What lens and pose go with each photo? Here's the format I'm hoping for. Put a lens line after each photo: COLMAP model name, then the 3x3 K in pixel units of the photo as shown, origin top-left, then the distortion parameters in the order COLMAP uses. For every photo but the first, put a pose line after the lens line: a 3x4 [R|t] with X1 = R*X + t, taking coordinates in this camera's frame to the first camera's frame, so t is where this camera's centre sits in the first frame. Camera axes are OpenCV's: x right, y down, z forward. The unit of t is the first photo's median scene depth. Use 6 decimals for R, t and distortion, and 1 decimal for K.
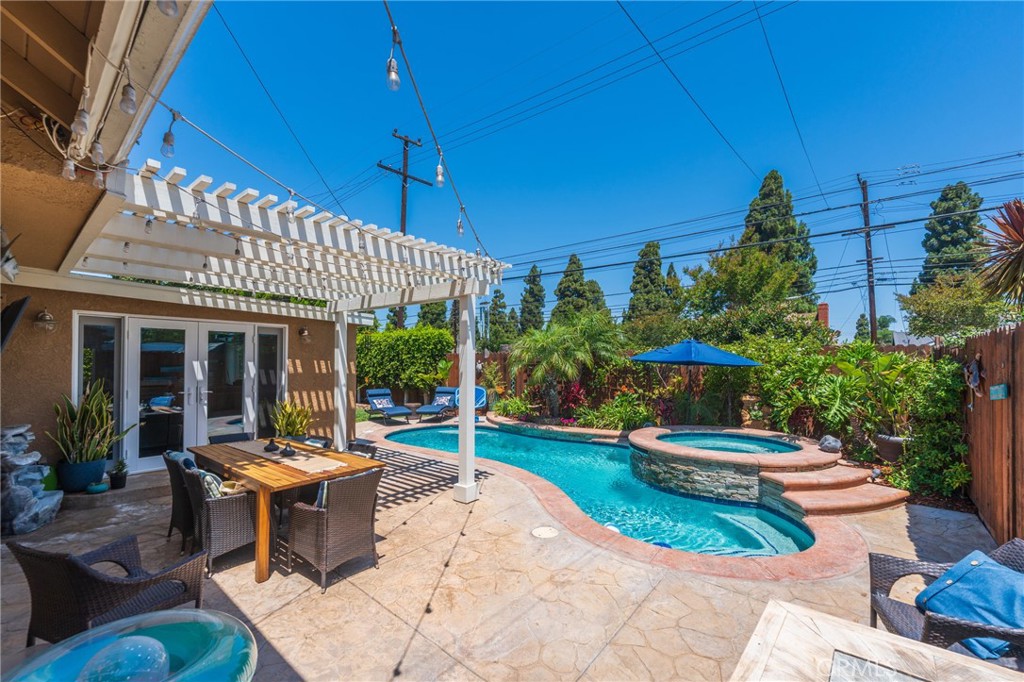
lens RADIAL K [[412.5, 0, 511.7], [0, 412.5, 357.8], [0, 0, 1]] dist [-0.002024, 0.000006]
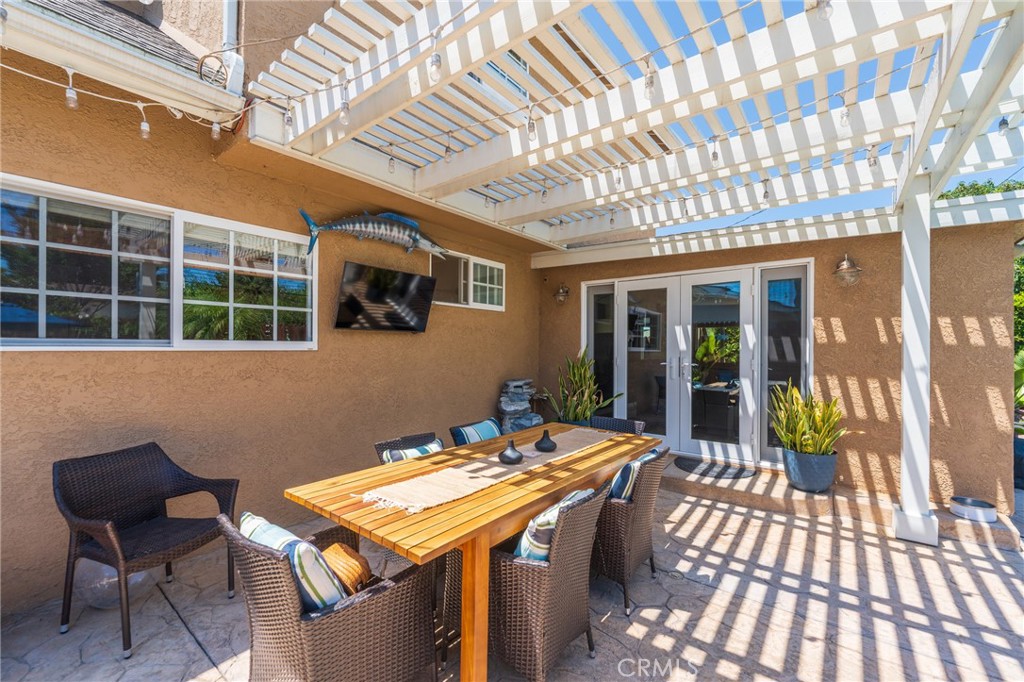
lens RADIAL K [[412.5, 0, 517.2], [0, 412.5, 348.5], [0, 0, 1]] dist [-0.002024, 0.000006]
pose [[0.016225, -0.003185, -0.999863, 0.021948], [0.006659, 0.999973, -0.003077, 0.045441], [0.999846, -0.006608, 0.016246, 0.577604]]
